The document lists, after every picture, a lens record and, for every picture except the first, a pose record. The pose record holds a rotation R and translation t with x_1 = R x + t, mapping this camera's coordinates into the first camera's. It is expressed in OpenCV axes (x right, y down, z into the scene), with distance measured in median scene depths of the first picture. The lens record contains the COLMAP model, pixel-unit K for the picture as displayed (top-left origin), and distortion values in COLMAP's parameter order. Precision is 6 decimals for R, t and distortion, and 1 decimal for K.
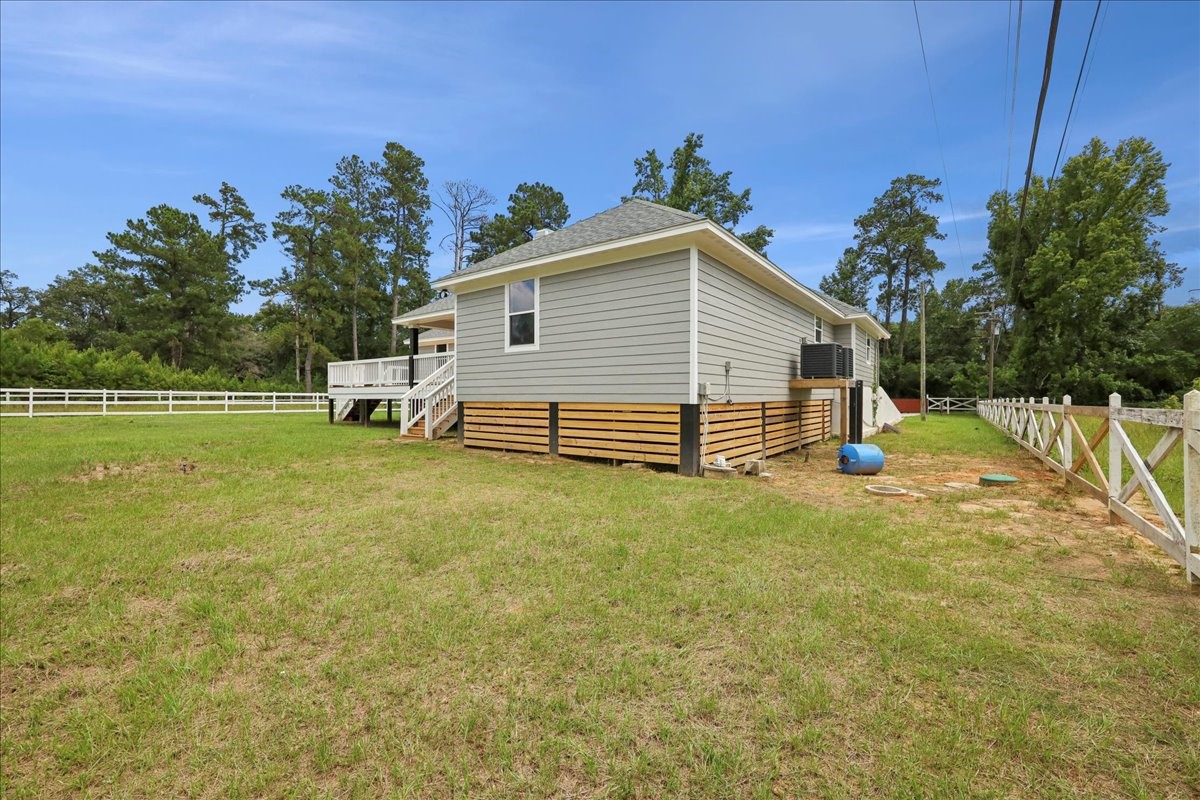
lens RADIAL K [[489.5, 0, 597.2], [0, 489.5, 395.5], [0, 0, 1]] dist [0.000687, 0.000317]
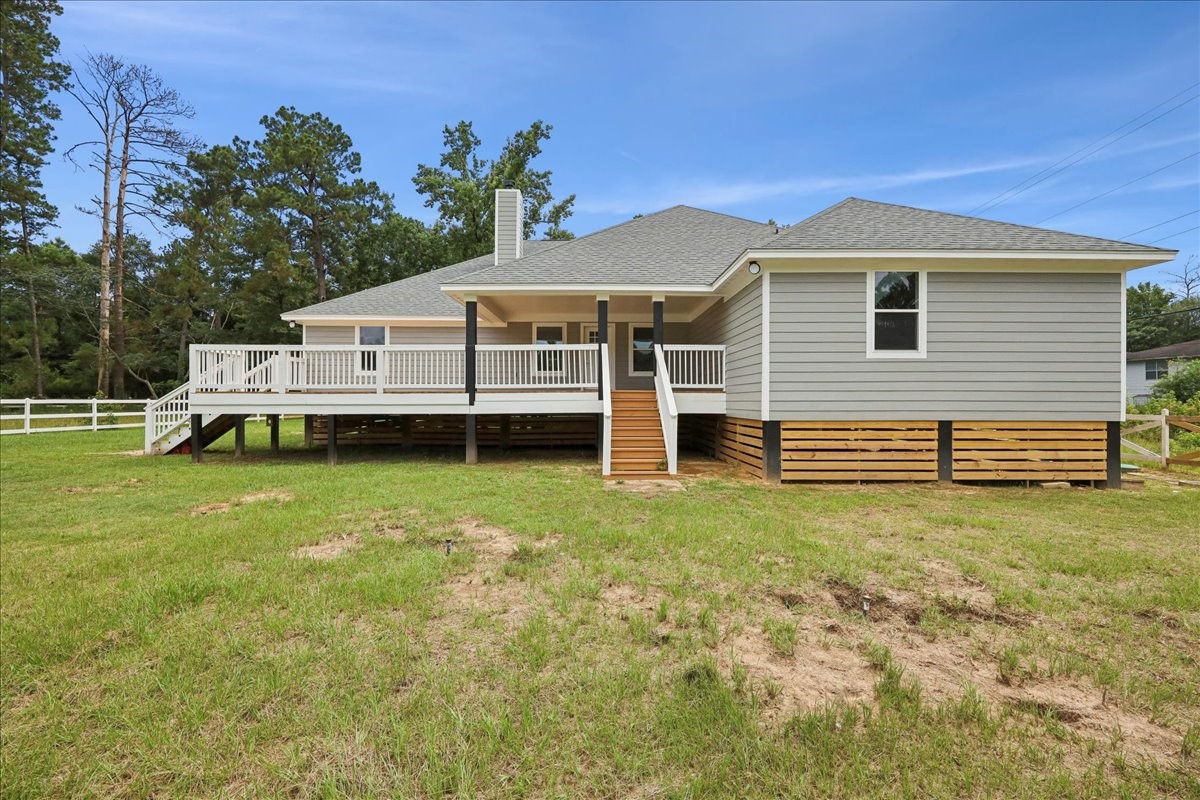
lens RADIAL K [[510.3, 0, 600.0], [0, 510.3, 400.0], [0, 0, 1]] dist [-0.002450, 0.000149]
pose [[0.795578, 0.007862, 0.605801, -1.041271], [-0.003790, 0.999961, -0.008001, -0.011852], [-0.605840, 0.004069, 0.795576, 0.615018]]
